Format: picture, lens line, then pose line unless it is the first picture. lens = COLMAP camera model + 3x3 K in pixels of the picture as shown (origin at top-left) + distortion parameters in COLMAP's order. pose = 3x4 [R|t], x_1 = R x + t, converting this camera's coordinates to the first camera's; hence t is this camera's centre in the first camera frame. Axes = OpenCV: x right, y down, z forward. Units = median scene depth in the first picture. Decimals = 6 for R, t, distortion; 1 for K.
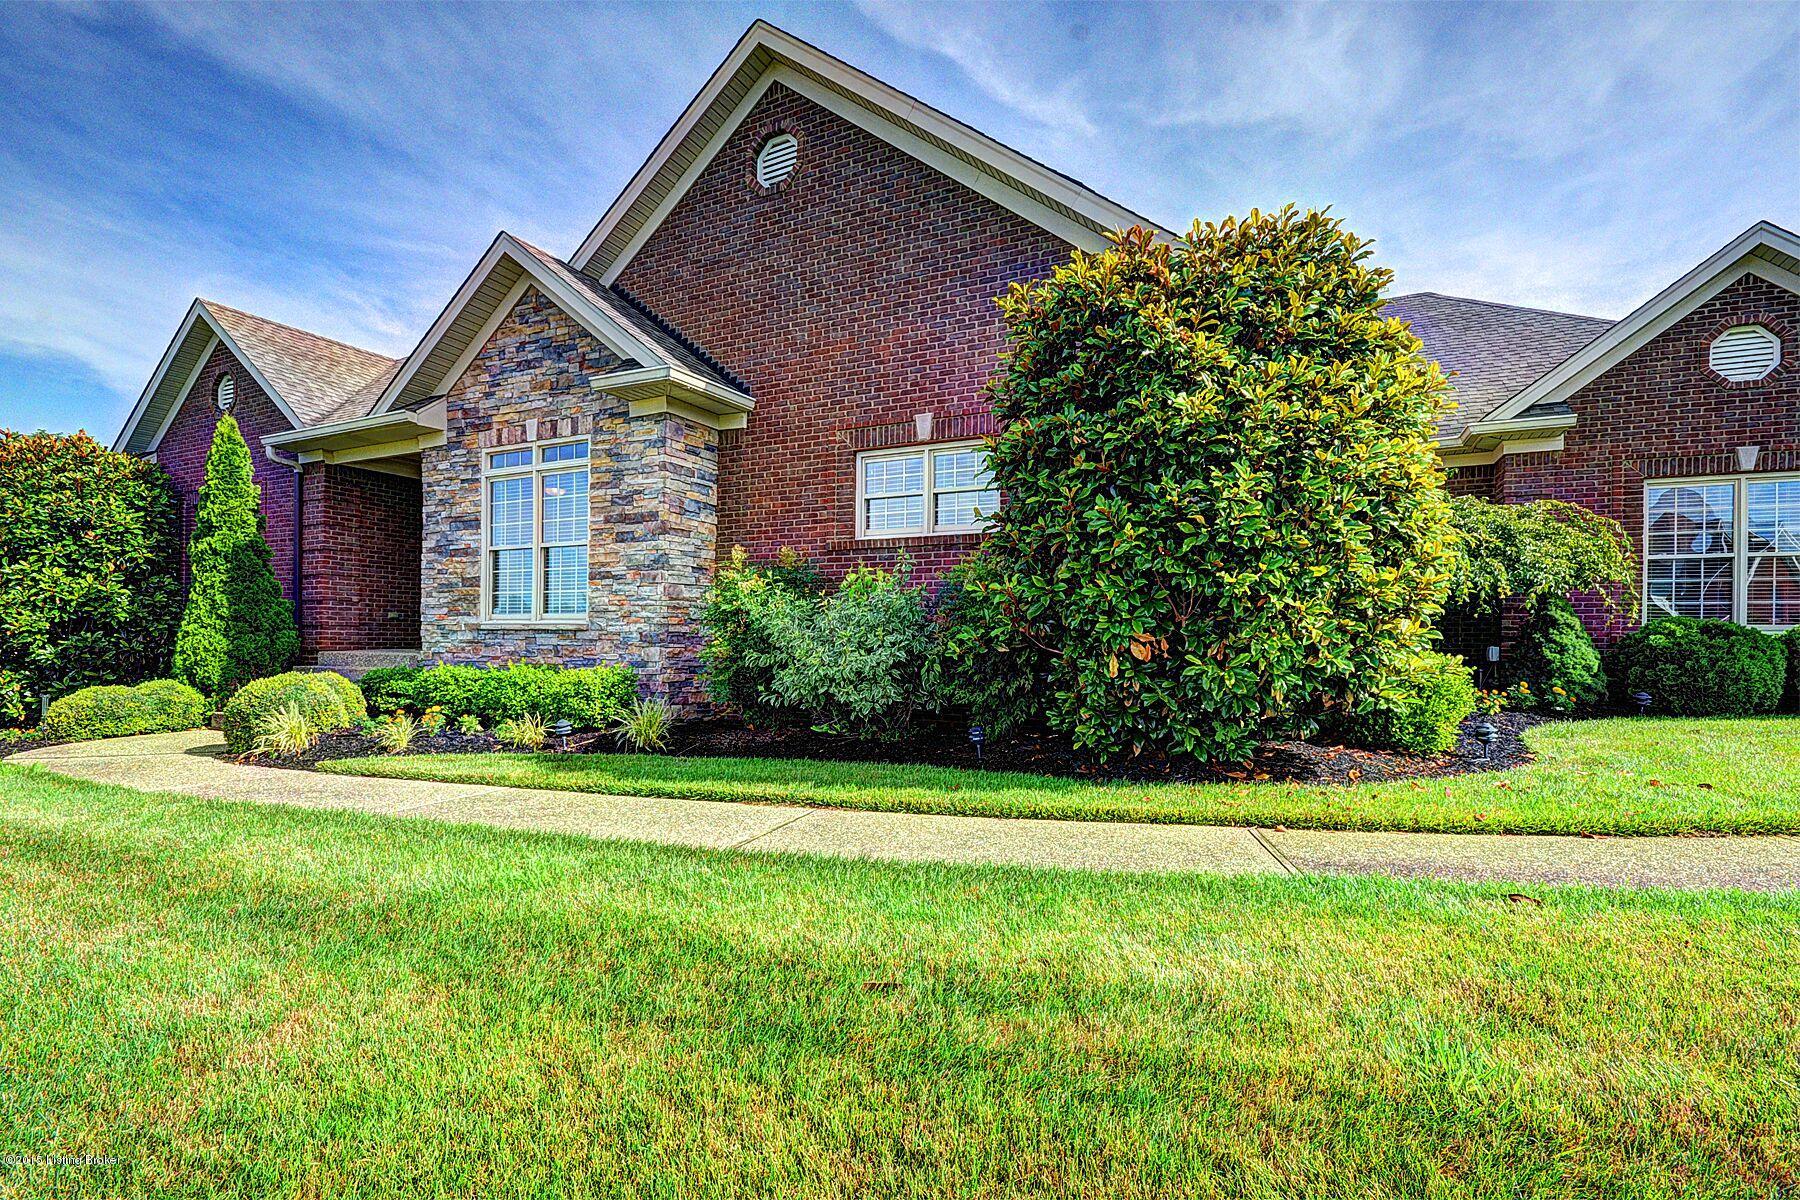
lens RADIAL K [[837.9, 0, 898.0], [0, 837.9, 643.8], [0, 0, 1]] dist [-0.002505, 0.000149]
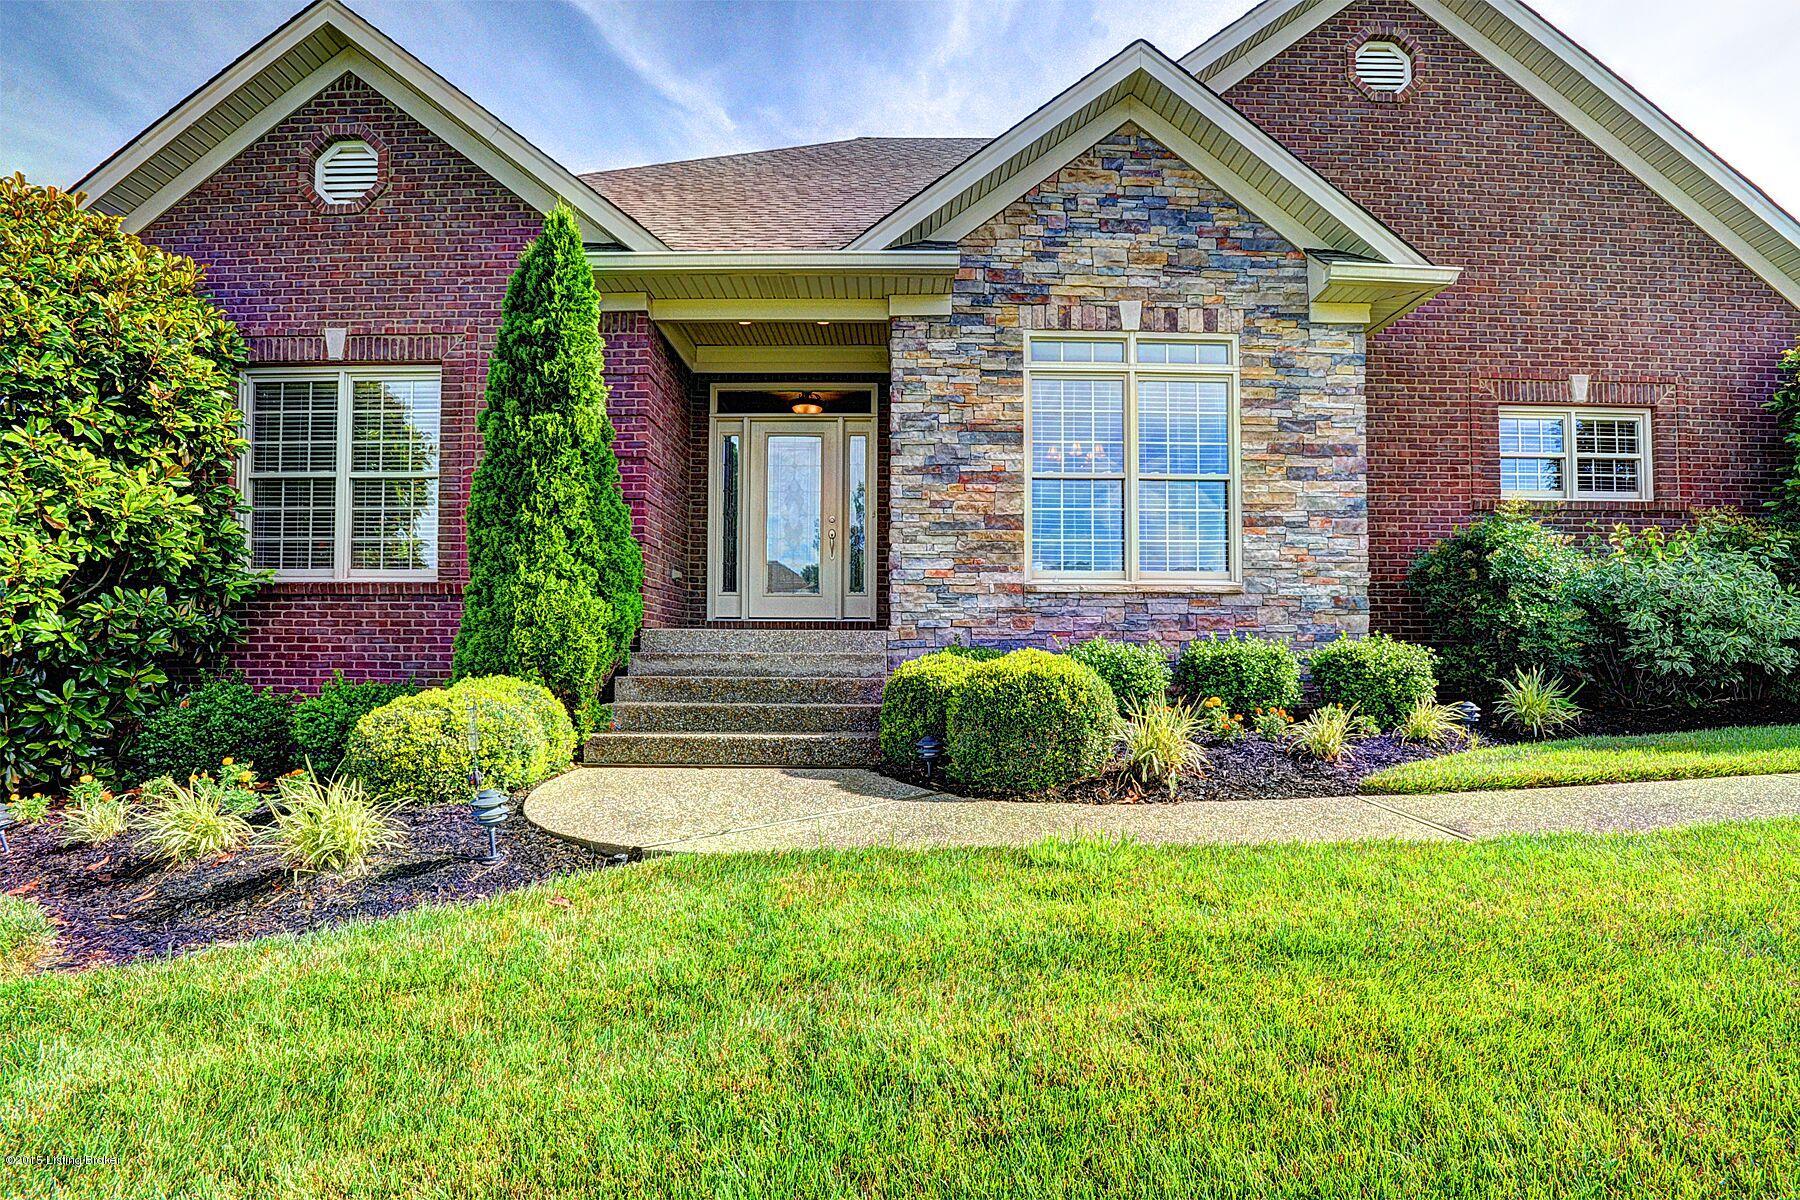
lens RADIAL K [[886.6, 0, 897.5], [0, 886.6, 638.9], [0, 0, 1]] dist [-0.057120, 0.007580]
pose [[0.888196, 0.001262, 0.459463, -0.973192], [0.007521, 0.999822, -0.017284, 0.034142], [-0.459403, 0.018808, 0.888029, 0.435272]]
